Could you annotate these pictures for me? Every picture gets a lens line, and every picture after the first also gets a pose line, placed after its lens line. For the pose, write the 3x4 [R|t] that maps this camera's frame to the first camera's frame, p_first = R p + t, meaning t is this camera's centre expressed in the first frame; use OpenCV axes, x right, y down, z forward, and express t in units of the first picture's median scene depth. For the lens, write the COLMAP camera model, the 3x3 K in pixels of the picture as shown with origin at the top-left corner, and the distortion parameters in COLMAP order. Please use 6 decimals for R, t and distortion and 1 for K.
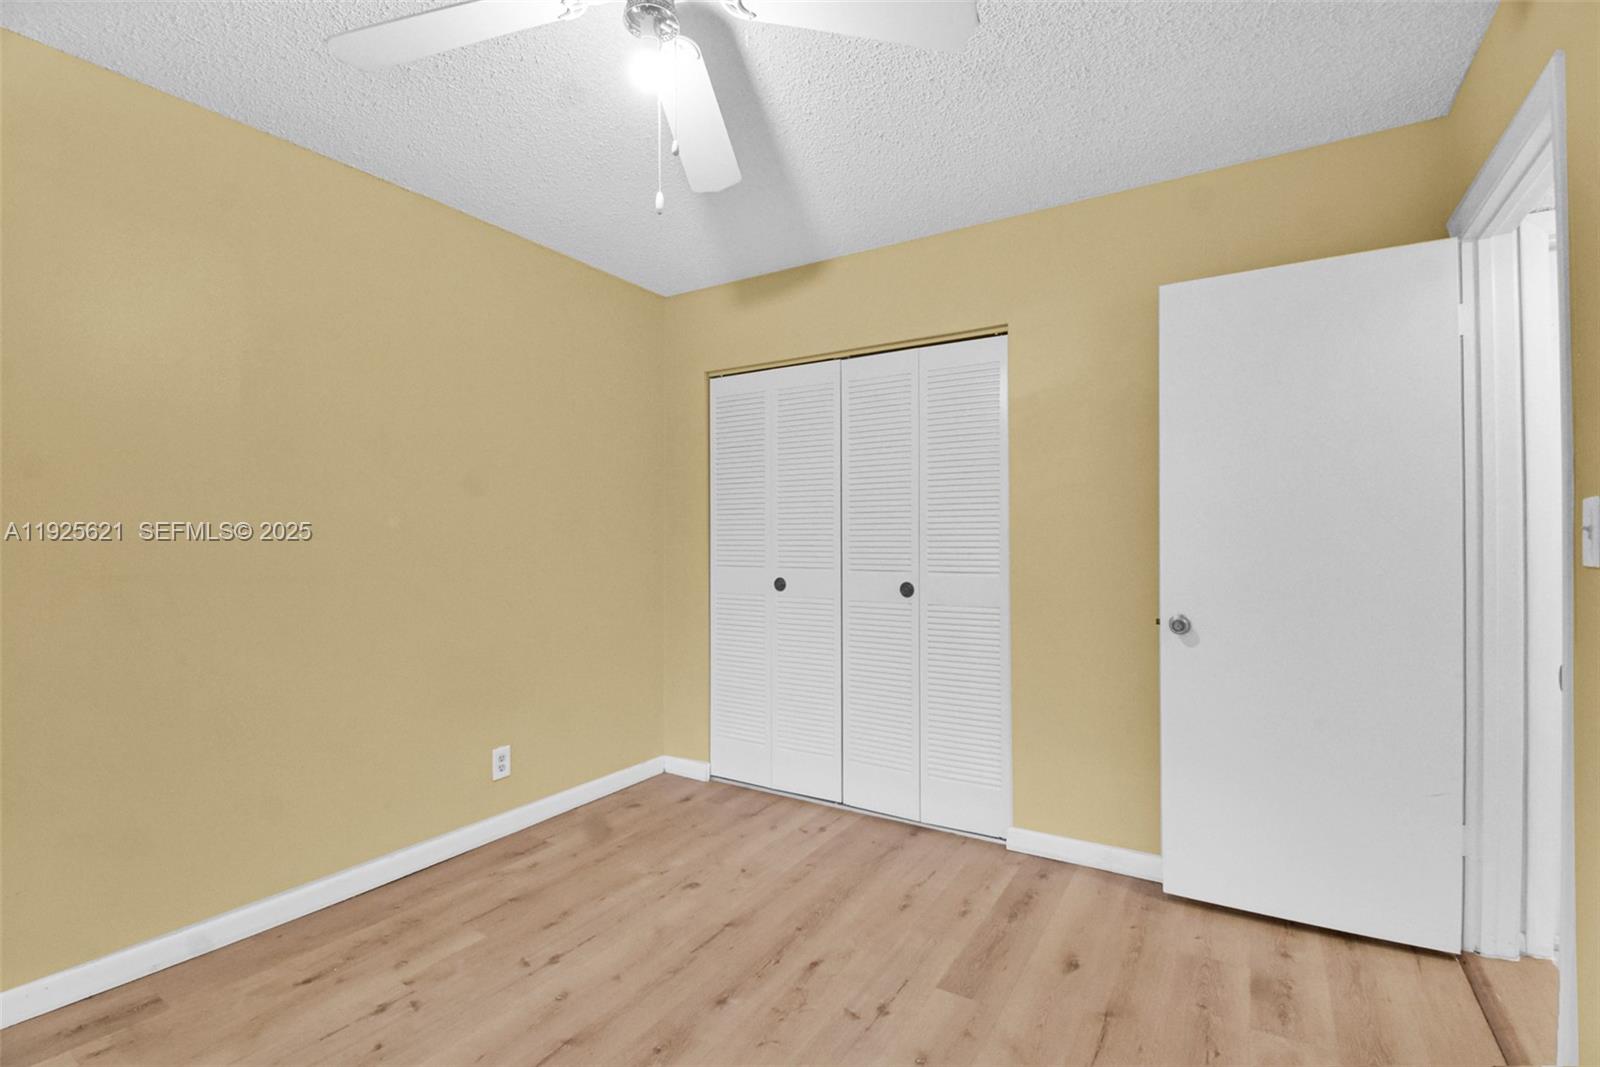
lens RADIAL K [[714.6, 0, 809.9], [0, 714.6, 537.6], [0, 0, 1]] dist [0.018512, -0.024466]
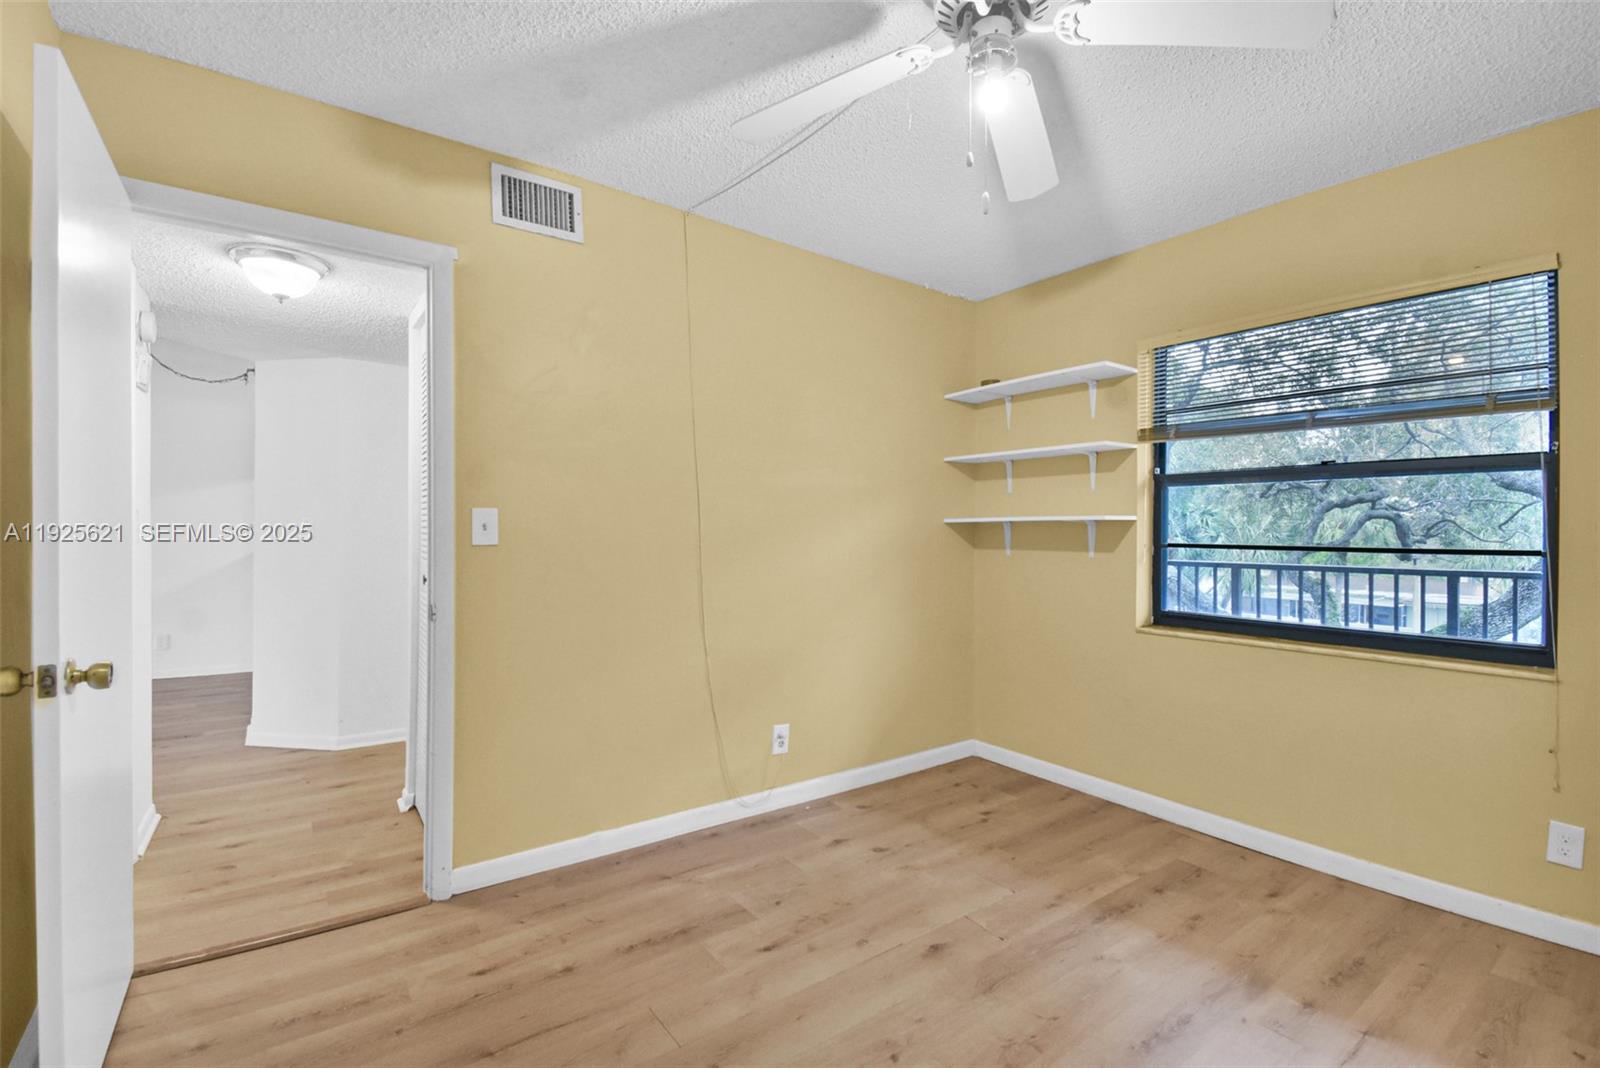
lens RADIAL K [[714.6, 0, 809.9], [0, 714.6, 538.1], [0, 0, 1]] dist [0.018512, -0.024466]
pose [[-0.926918, -0.003592, 0.375246, -0.205670], [-0.004580, 0.999988, -0.001741, 0.010843], [-0.375236, -0.003332, -0.926923, 1.168209]]
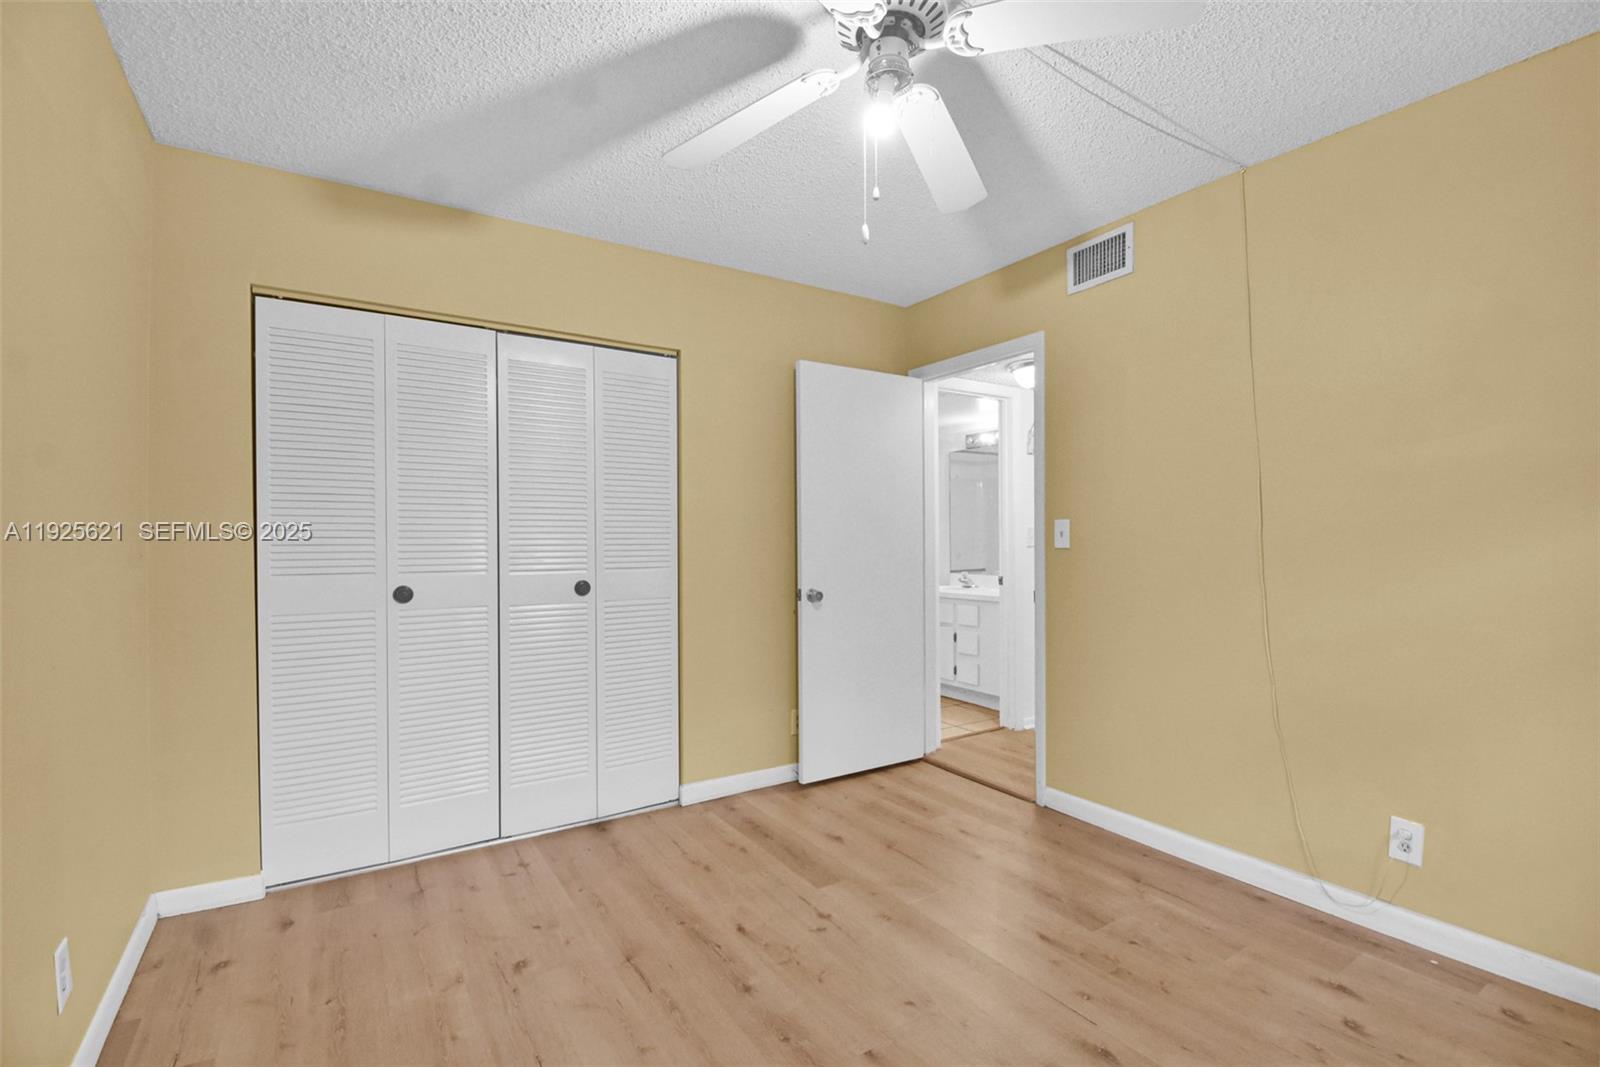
lens RADIAL K [[714.6, 0, 809.9], [0, 714.6, 537.6], [0, 0, 1]] dist [0.018512, -0.024466]
pose [[0.426367, 0.001876, 0.904548, -0.725533], [-0.001207, 0.999998, -0.001505, 0.004868], [-0.904550, -0.000450, 0.426368, 0.348018]]
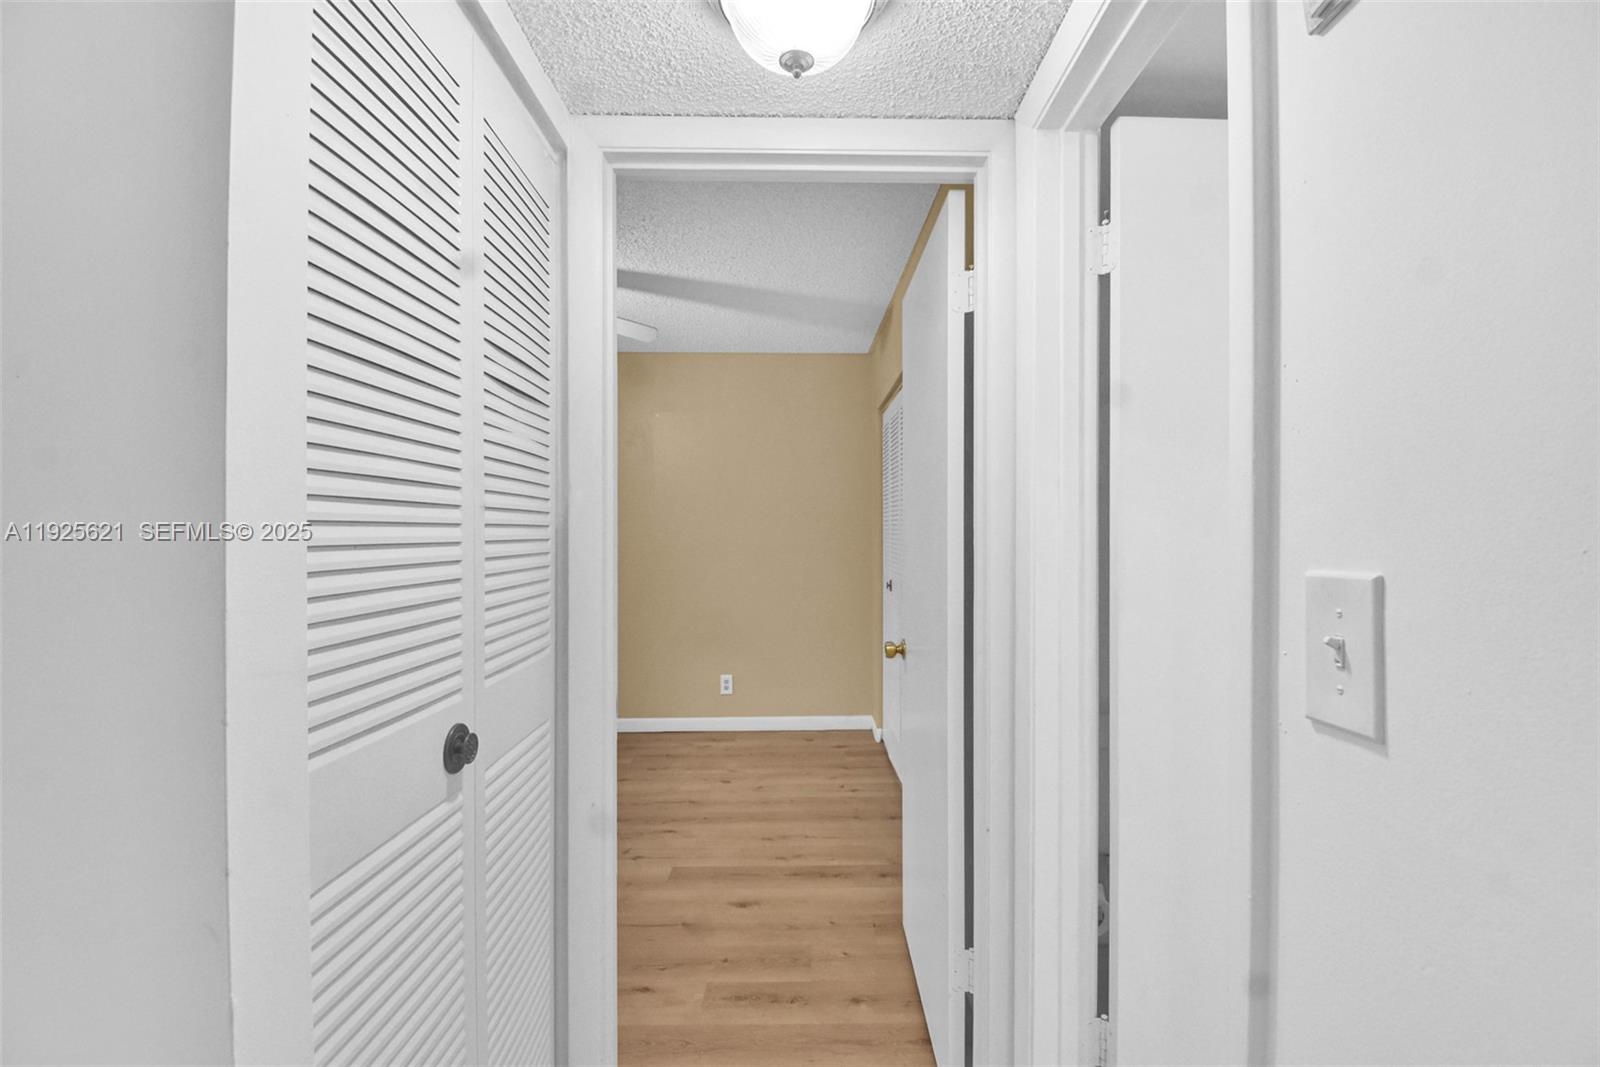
lens RADIAL K [[714.6, 0, 809.9], [0, 714.6, 537.6], [0, 0, 1]] dist [0.018512, -0.024466]
pose [[0.531336, 0.008345, -0.847120, 1.136394], [0.005474, 0.999897, 0.013283, -0.037985], [0.847143, -0.011694, 0.531236, 0.350635]]
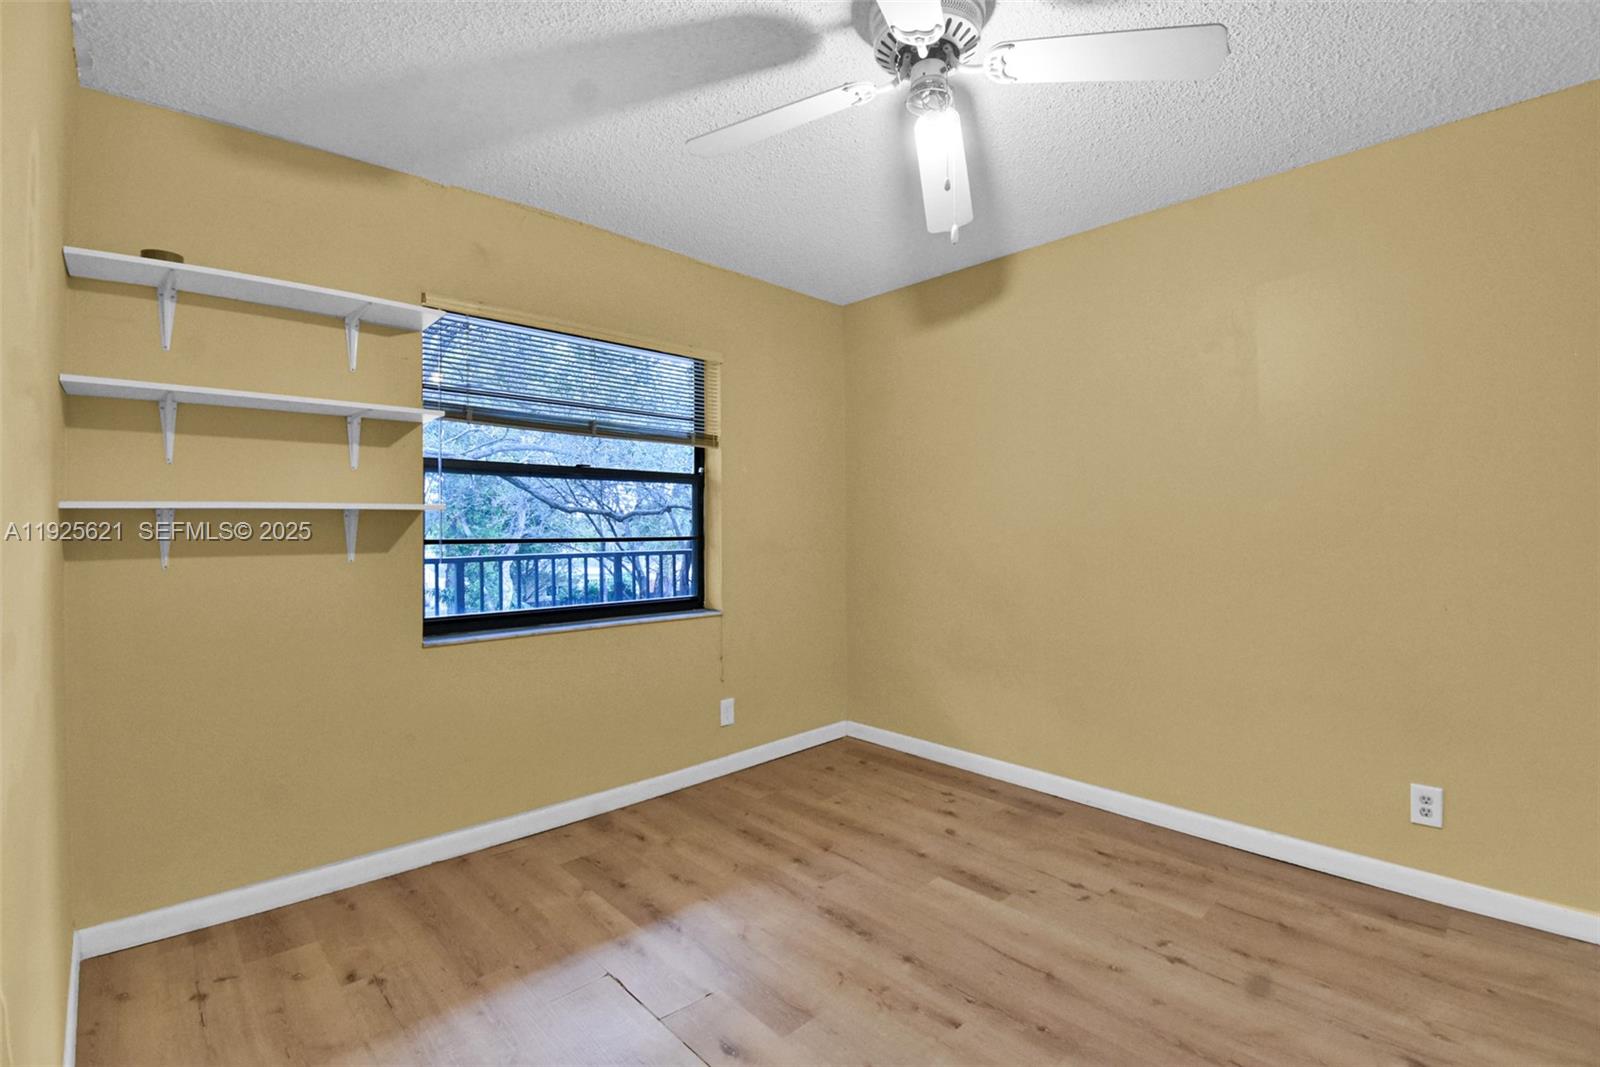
lens RADIAL K [[720.1, 0, 812.1], [0, 720.1, 524.1], [0, 0, 1]] dist [0.018971, -0.023634]
pose [[-0.253346, 0.003581, -0.967369, 0.555473], [0.010737, 0.999942, 0.000890, -0.000933], [0.967316, -0.010161, -0.253369, 0.618765]]
